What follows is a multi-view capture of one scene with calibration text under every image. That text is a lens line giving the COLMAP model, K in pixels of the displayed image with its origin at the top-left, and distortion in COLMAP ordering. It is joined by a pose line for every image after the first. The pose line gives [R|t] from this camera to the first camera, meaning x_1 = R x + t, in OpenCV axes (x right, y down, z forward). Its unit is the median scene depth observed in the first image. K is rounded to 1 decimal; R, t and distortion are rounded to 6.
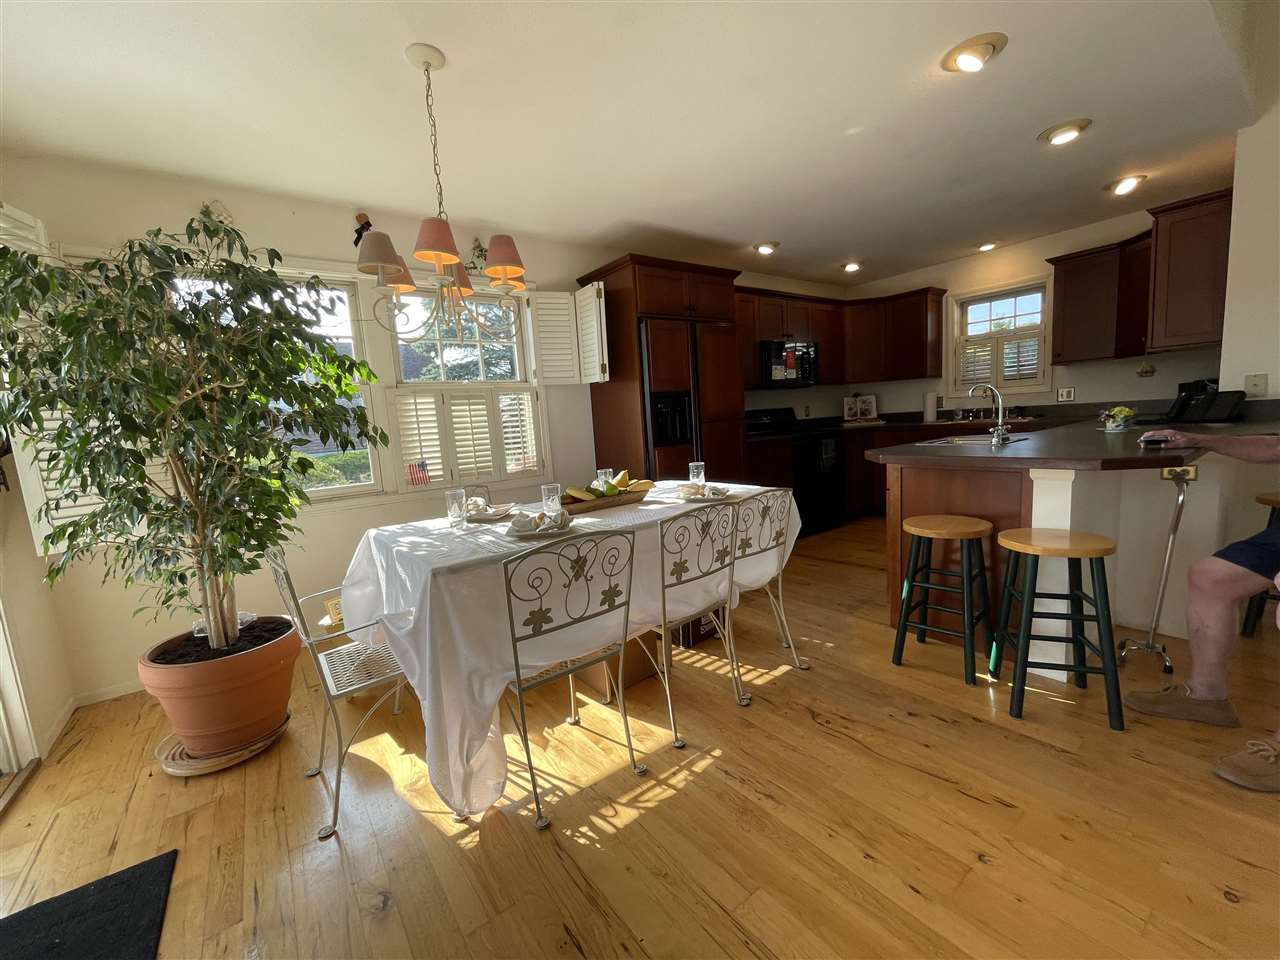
lens RADIAL K [[520.1, 0, 634.6], [0, 520.1, 480.4], [0, 0, 1]] dist [-0.003227, 0.002854]
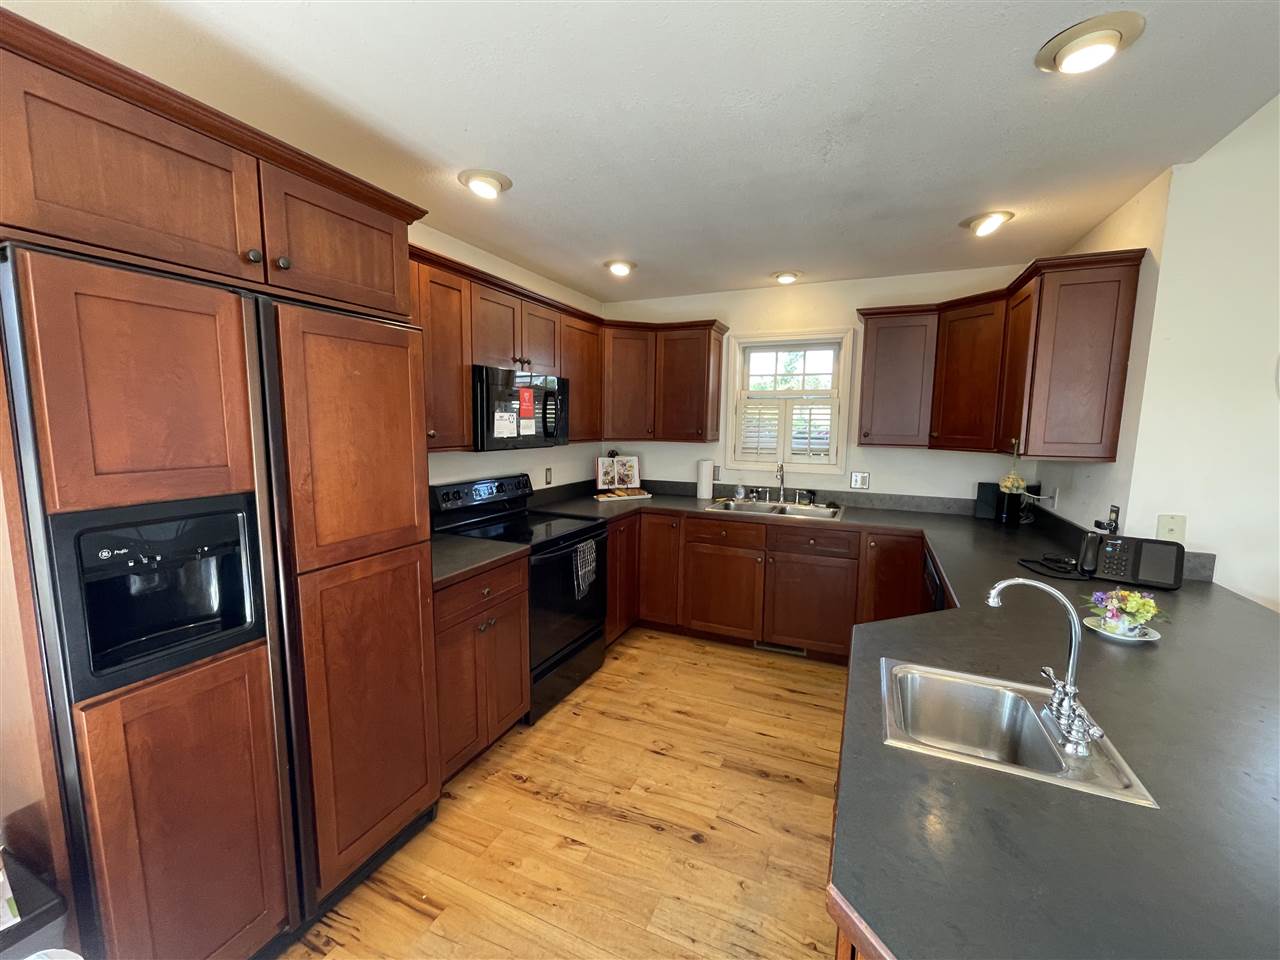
lens RADIAL K [[520.1, 0, 642.2], [0, 520.1, 477.7], [0, 0, 1]] dist [-0.003227, 0.002854]
pose [[0.860828, 0.016681, 0.508622, 0.225794], [-0.004899, 0.999688, -0.024495, -0.260416], [-0.508872, 0.018595, 0.860641, 0.839838]]
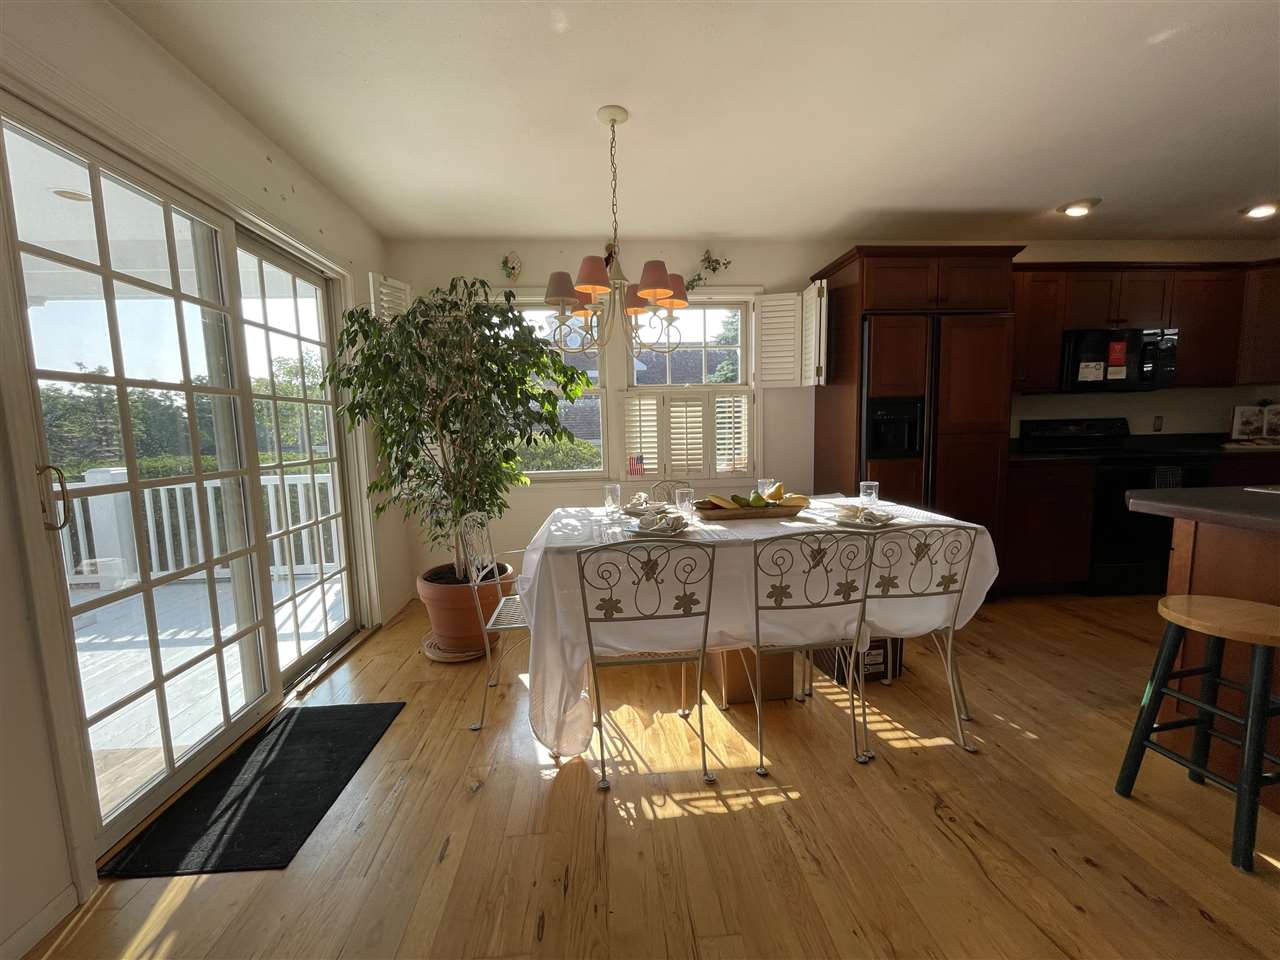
lens RADIAL K [[520.1, 0, 637.6], [0, 520.1, 479.5], [0, 0, 1]] dist [-0.003227, 0.002854]
pose [[0.845272, 0.101059, -0.524693, 0.250128], [-0.095371, 0.994718, 0.037948, -0.034353], [0.525756, 0.017964, 0.850446, 0.034812]]
